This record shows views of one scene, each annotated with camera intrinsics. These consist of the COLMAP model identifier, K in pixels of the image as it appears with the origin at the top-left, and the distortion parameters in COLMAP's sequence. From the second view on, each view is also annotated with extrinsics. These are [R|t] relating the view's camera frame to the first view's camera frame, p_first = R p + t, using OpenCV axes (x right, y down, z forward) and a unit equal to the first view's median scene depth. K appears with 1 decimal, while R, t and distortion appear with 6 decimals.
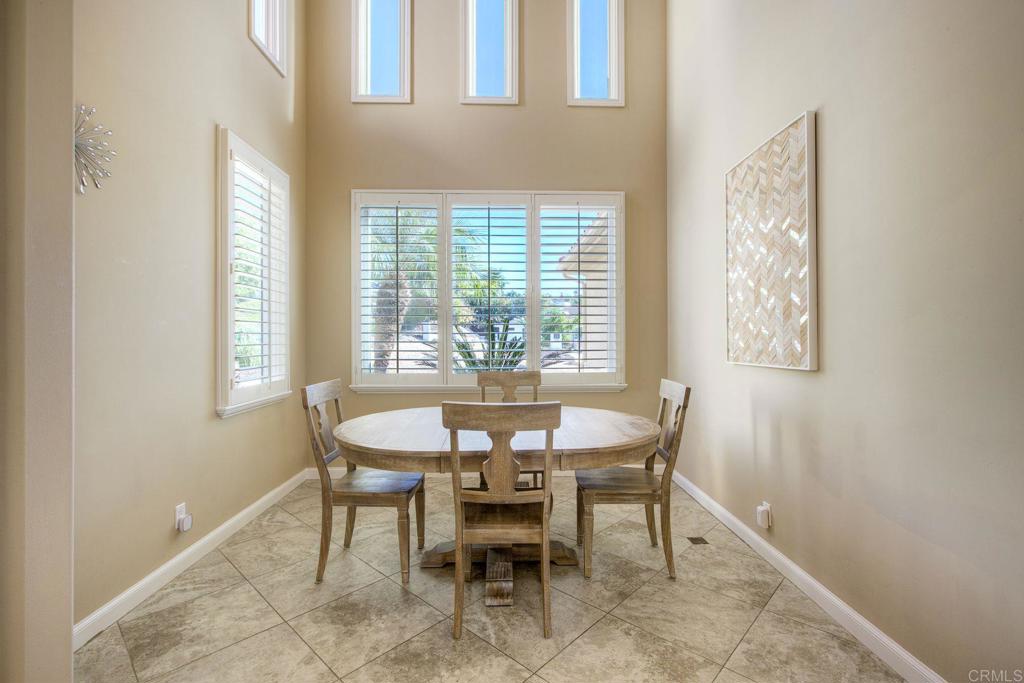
lens RADIAL K [[473.1, 0, 511.3], [0, 473.1, 337.9], [0, 0, 1]] dist [-0.004174, 0.000969]
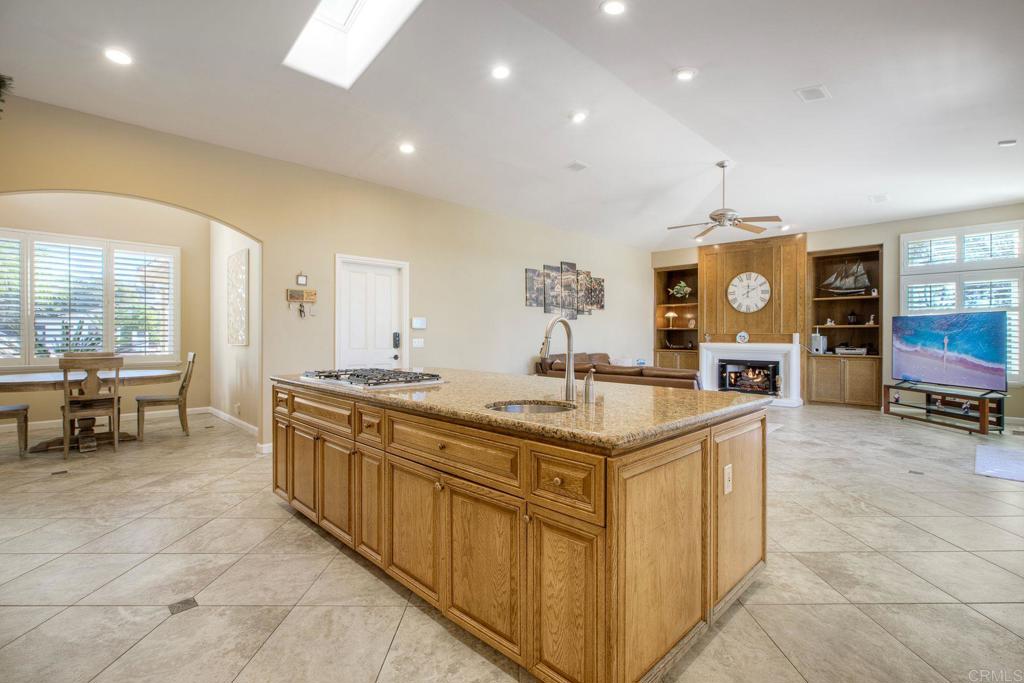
lens RADIAL K [[468.1, 0, 515.4], [0, 468.1, 338.1], [0, 0, 1]] dist [-0.001430, -0.000115]
pose [[0.722901, 0.001468, 0.690950, -0.087243], [-0.001957, 0.999998, -0.000078, 0.021207], [-0.690949, -0.001296, 0.722903, -1.809409]]
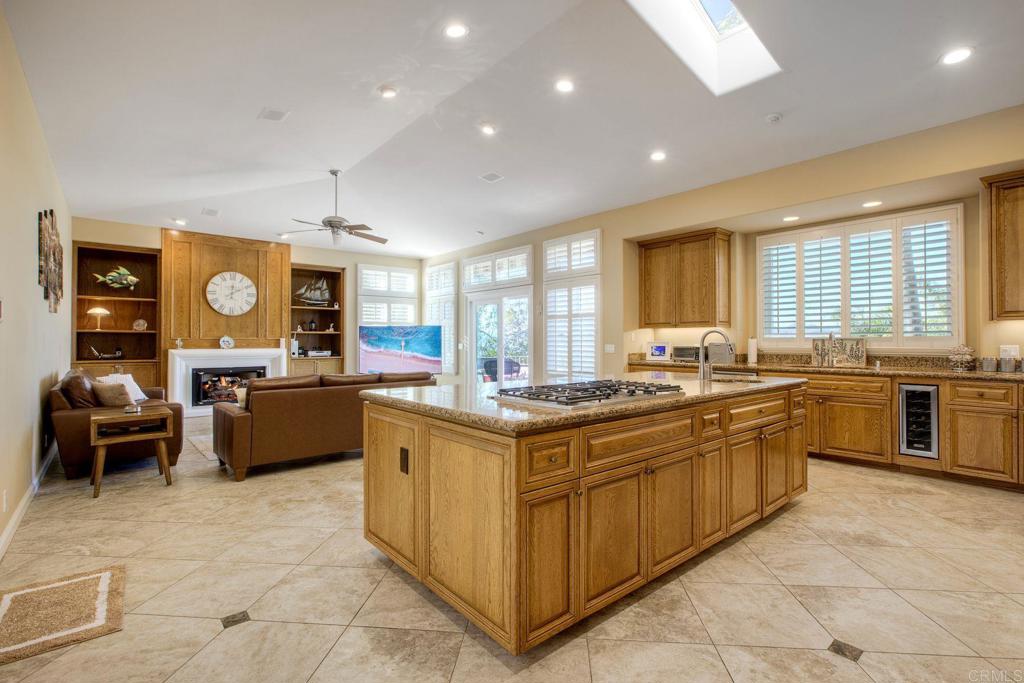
lens RADIAL K [[473.1, 0, 519.8], [0, 473.1, 340.8], [0, 0, 1]] dist [-0.004174, 0.000969]
pose [[-0.634480, 0.004041, 0.772929, -0.310253], [0.004986, 0.999987, -0.001135, 0.007017], [-0.772923, 0.003134, -0.634492, 2.350586]]
